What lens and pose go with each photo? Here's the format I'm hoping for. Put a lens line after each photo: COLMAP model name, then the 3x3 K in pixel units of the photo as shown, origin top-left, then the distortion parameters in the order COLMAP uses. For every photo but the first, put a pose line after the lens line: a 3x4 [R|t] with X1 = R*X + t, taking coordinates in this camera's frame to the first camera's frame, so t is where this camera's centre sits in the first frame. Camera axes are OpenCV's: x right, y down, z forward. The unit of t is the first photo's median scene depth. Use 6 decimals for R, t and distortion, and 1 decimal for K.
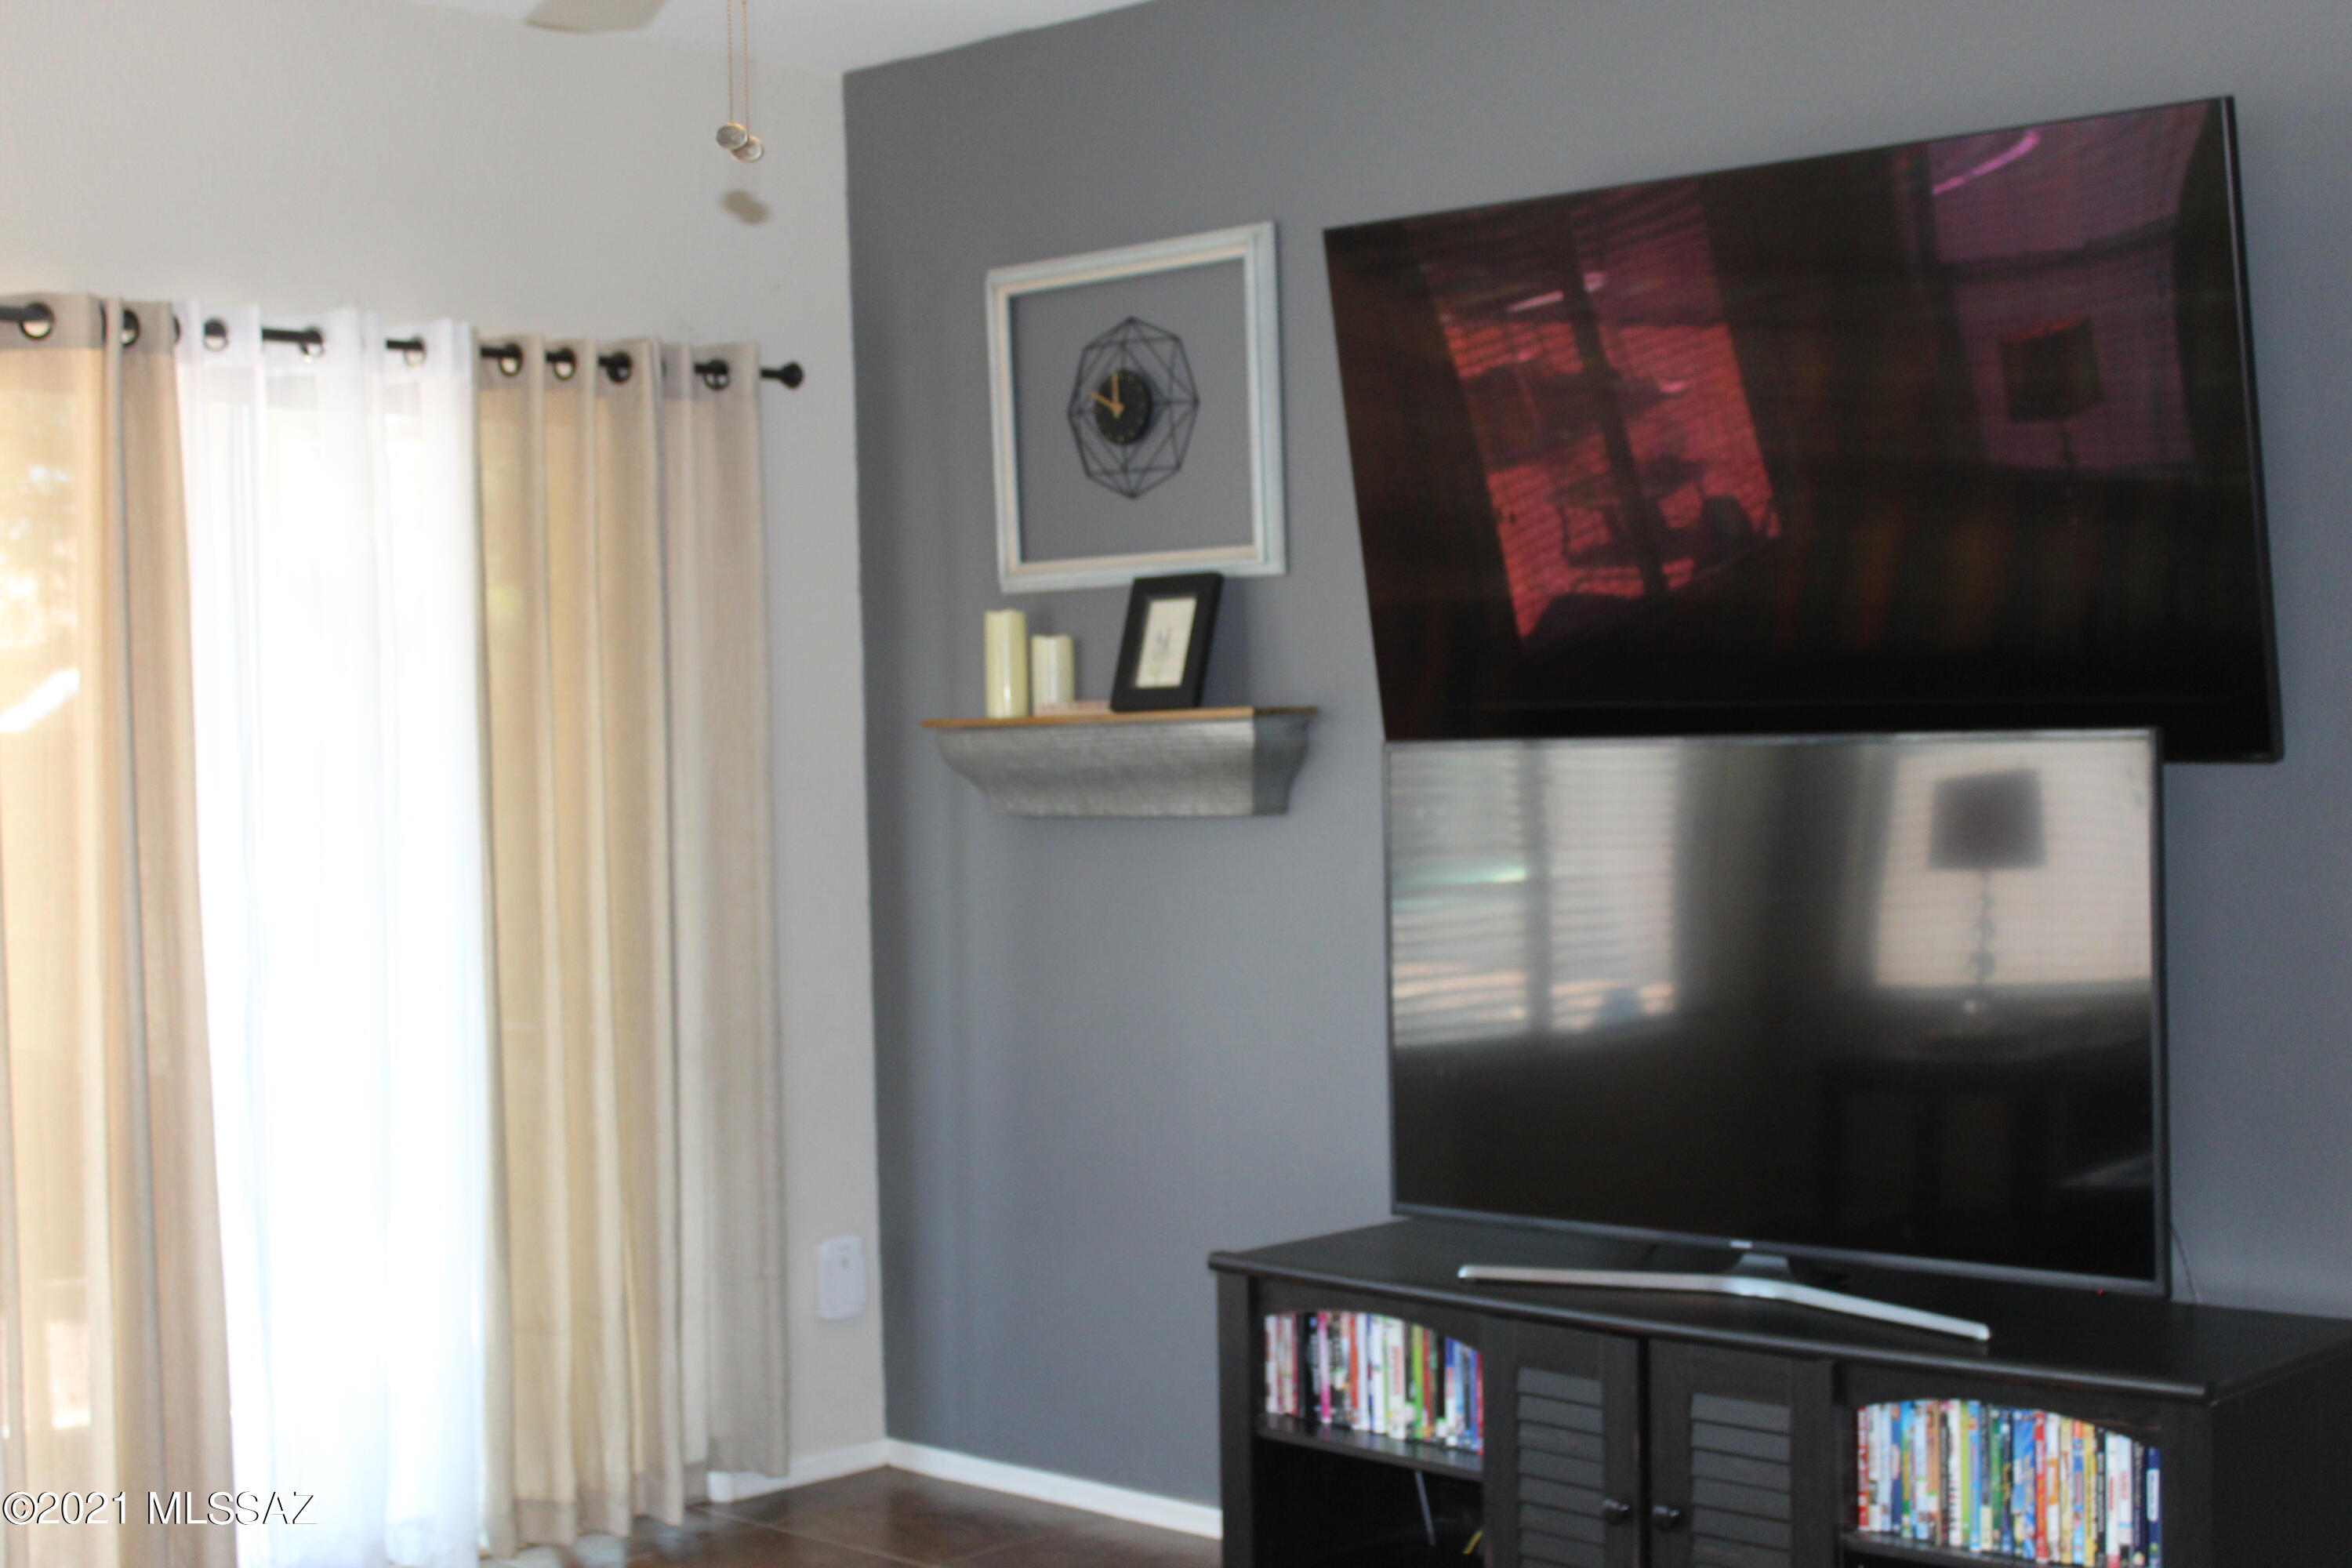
lens RADIAL K [[3171.5, 0, 1178.8], [0, 3171.5, 791.3], [0, 0, 1]] dist [0.089786, 0.000000]
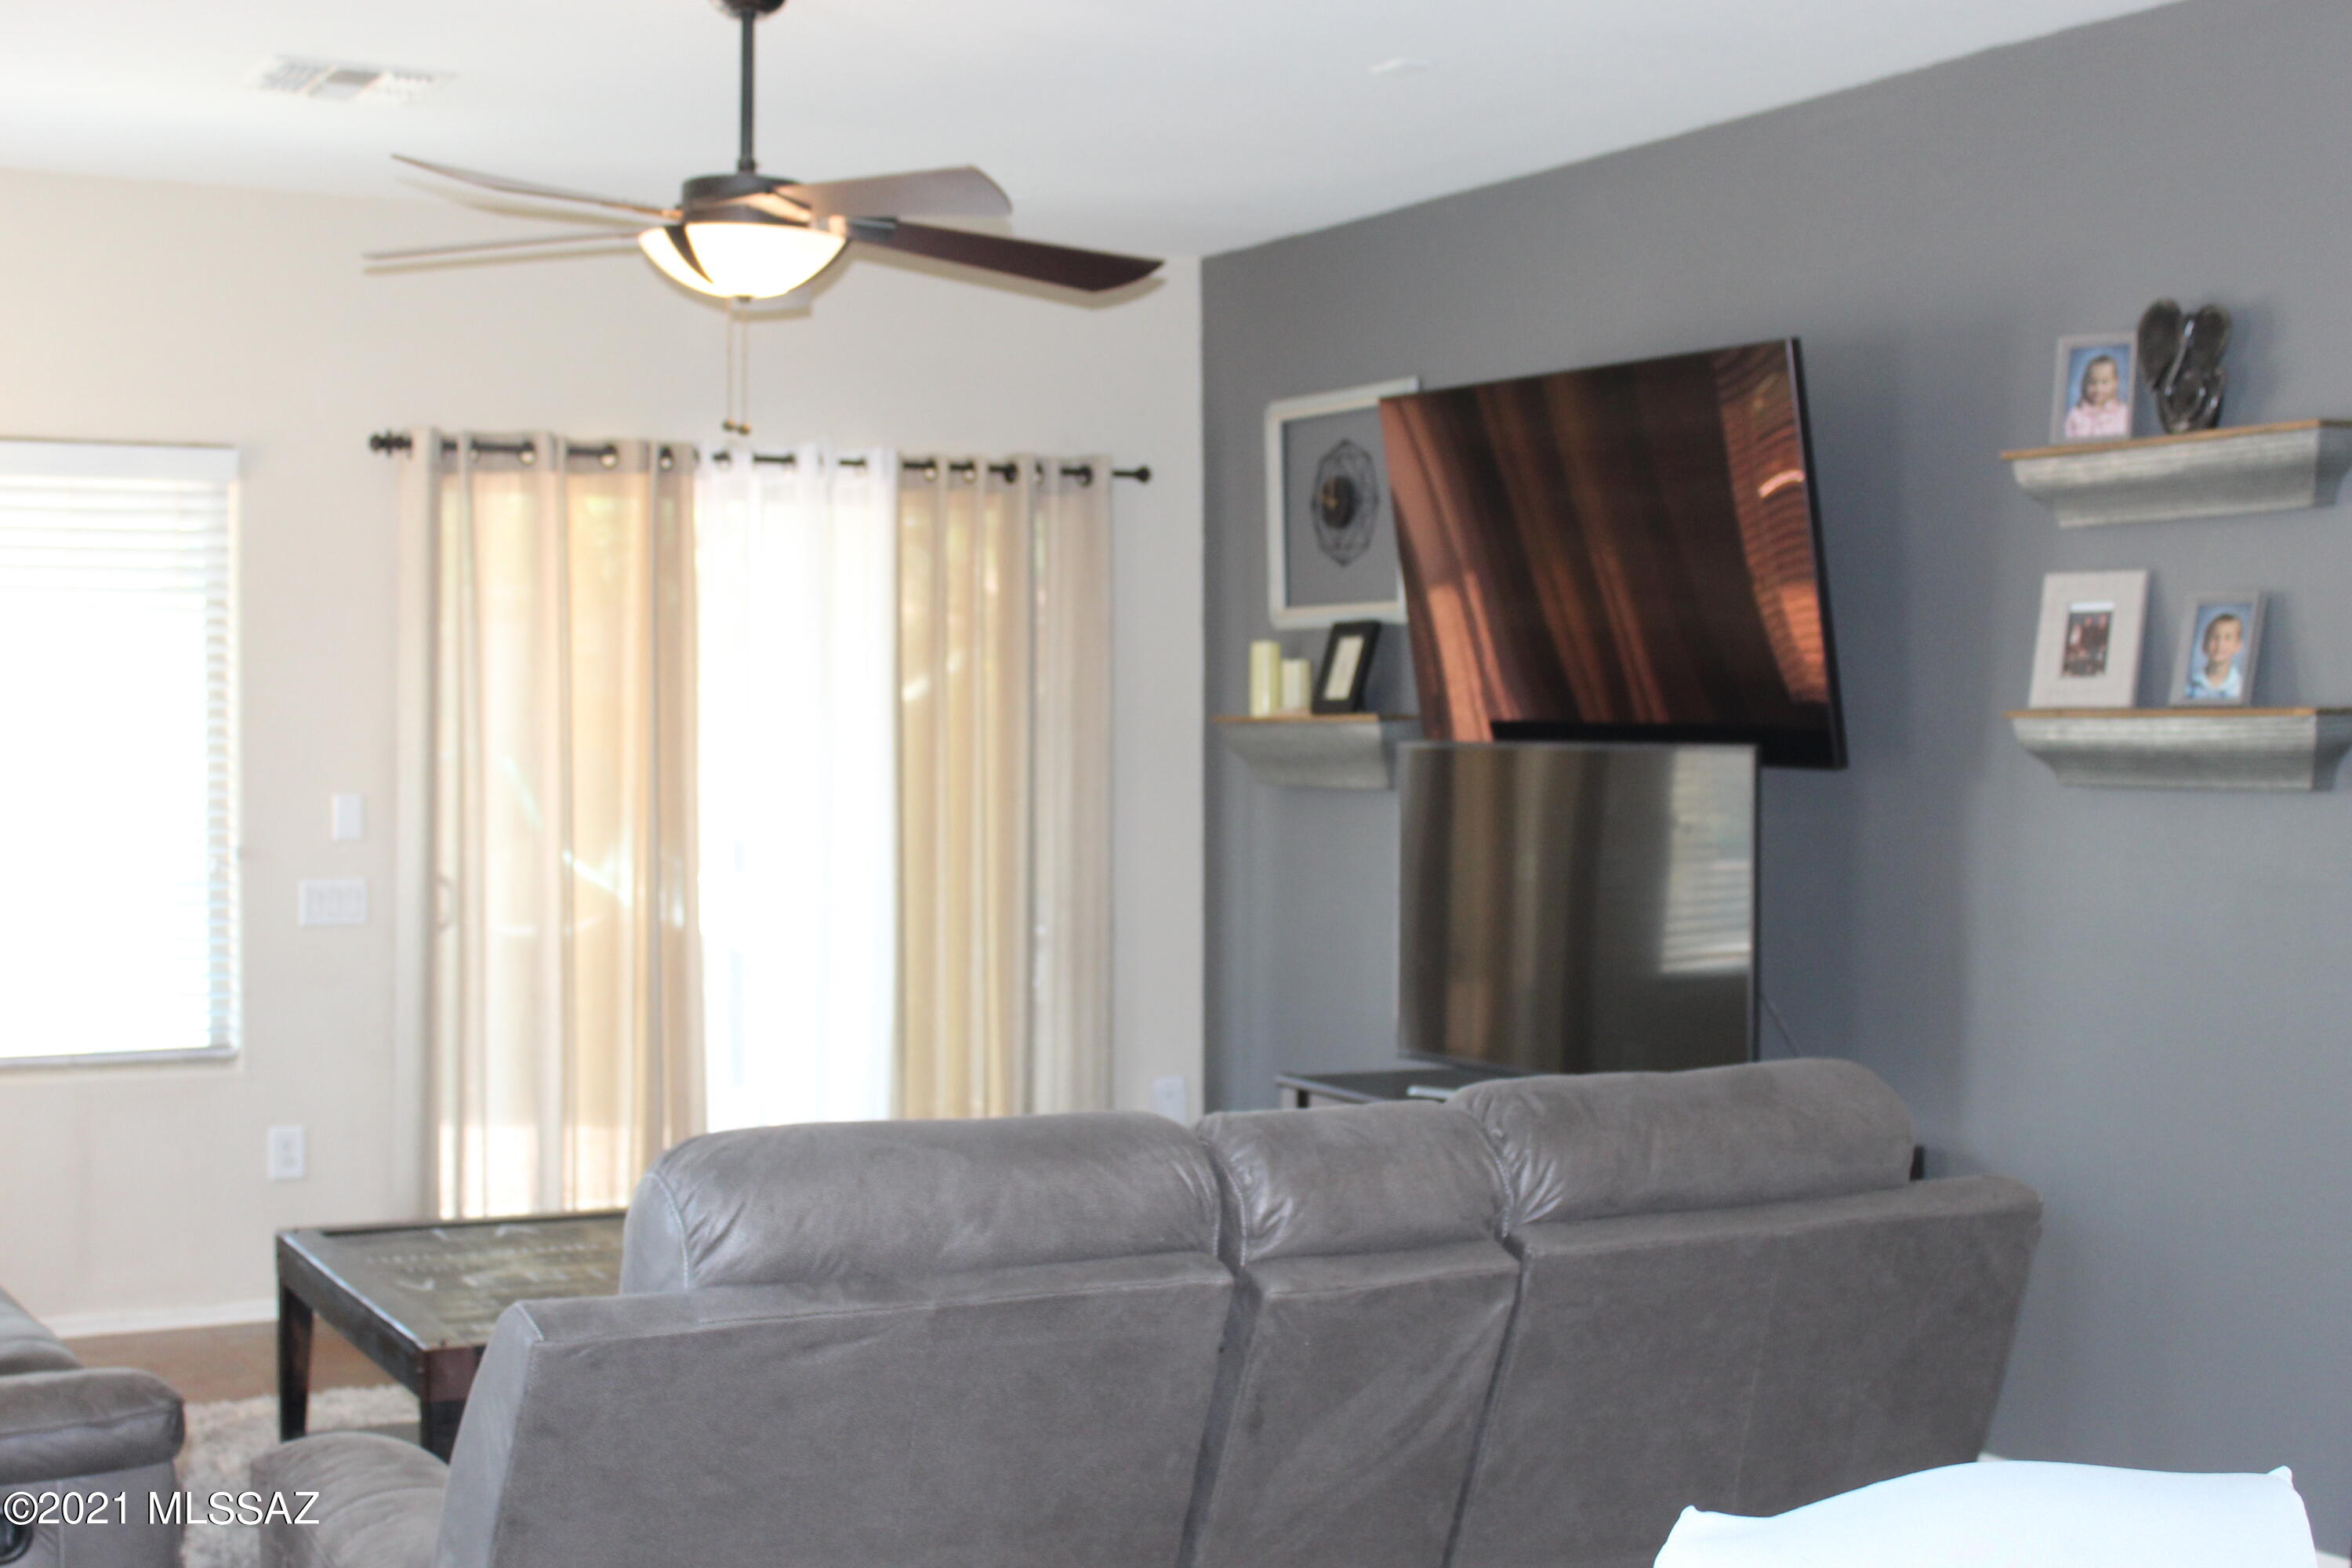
lens RADIAL K [[3171.5, 0, 1174.0], [0, 3171.5, 777.8], [0, 0, 1]] dist [0.089786, 0.000000]
pose [[0.954419, 0.037597, -0.296093, 0.344585], [-0.038286, 0.999261, 0.003473, 0.001159], [0.296004, 0.008022, 0.955153, -0.393895]]
